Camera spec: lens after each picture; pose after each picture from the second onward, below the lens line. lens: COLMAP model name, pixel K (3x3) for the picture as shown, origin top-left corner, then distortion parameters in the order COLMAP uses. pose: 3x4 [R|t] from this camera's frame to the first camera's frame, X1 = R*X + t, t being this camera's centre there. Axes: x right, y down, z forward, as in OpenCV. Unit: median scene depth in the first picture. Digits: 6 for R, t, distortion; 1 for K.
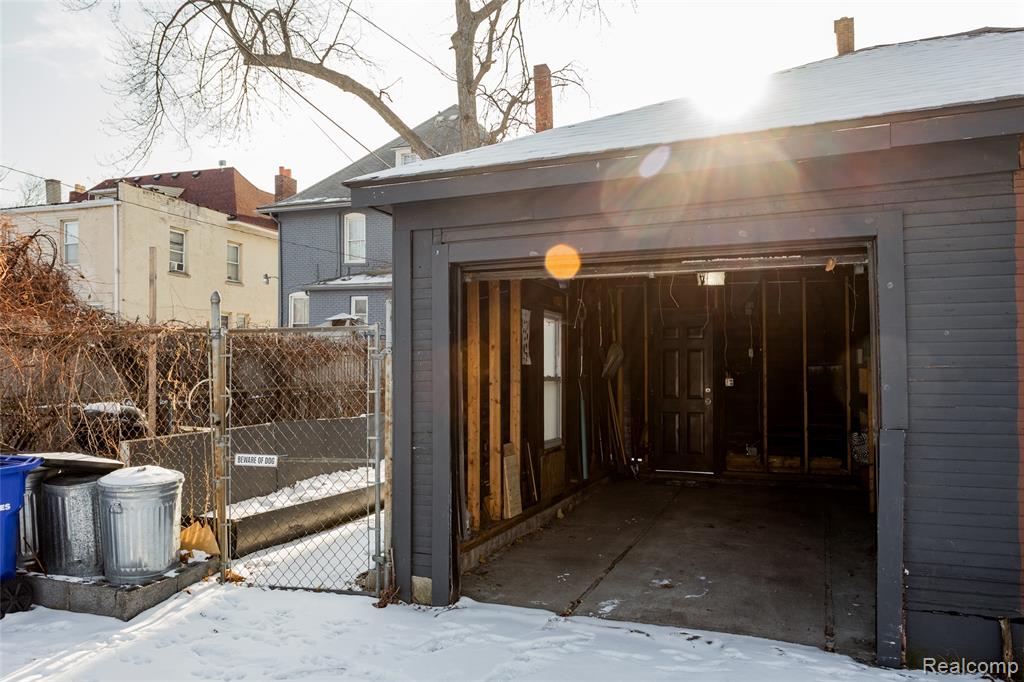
lens RADIAL K [[821.4, 0, 511.6], [0, 821.4, 376.8], [0, 0, 1]] dist [0.018662, 0.002546]
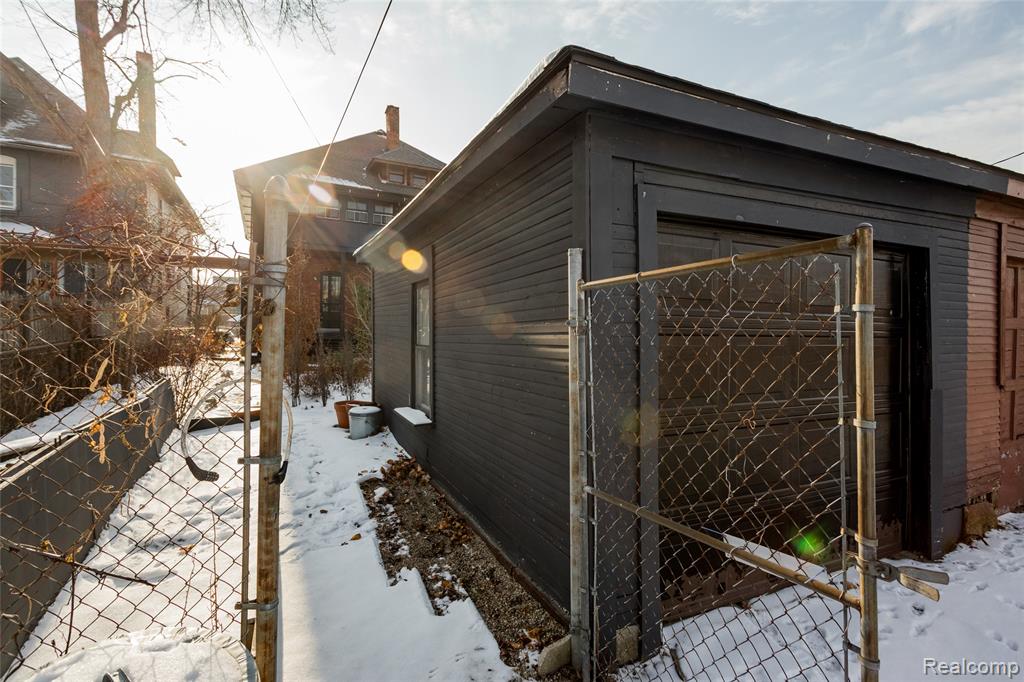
lens RADIAL K [[491.1, 0, 512.0], [0, 491.1, 341.0], [0, 0, 1]] dist [0.000809, -0.000031]
pose [[0.665808, -0.008199, 0.746079, -0.495508], [-0.001237, 0.999926, 0.012093, -0.020859], [-0.746123, -0.008975, 0.665748, 0.766422]]
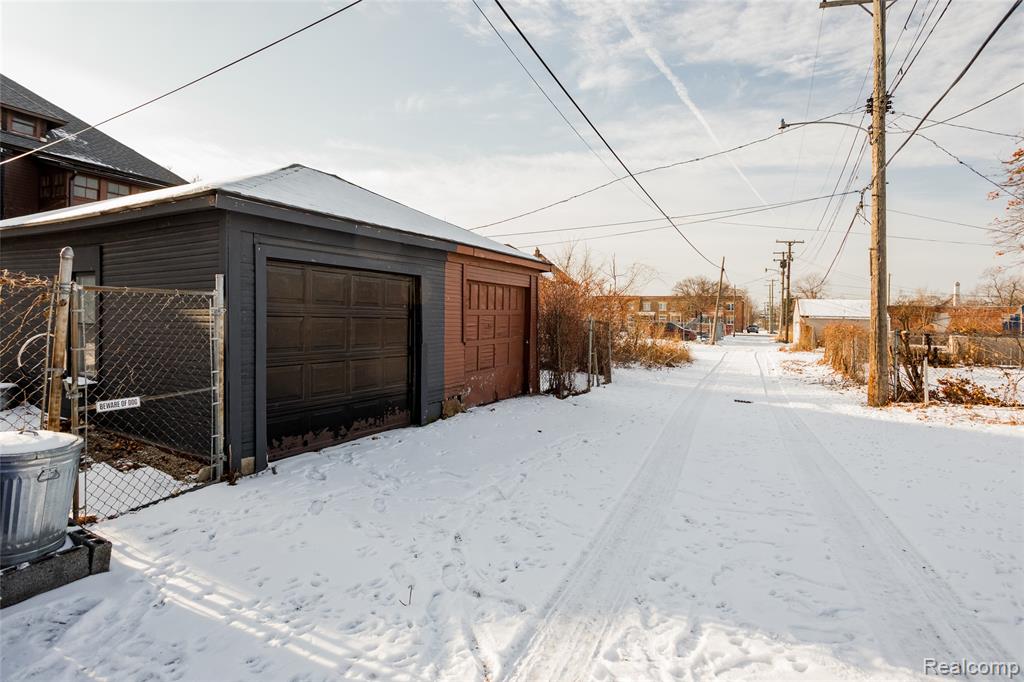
lens RADIAL K [[491.8, 0, 510.7], [0, 491.8, 317.6], [0, 0, 1]] dist [0.002280, 0.000093]
pose [[0.099246, 0.001501, 0.995062, -0.958190], [-0.009954, 0.999950, -0.000516, -0.023371], [-0.995013, -0.009853, 0.099256, 0.409189]]
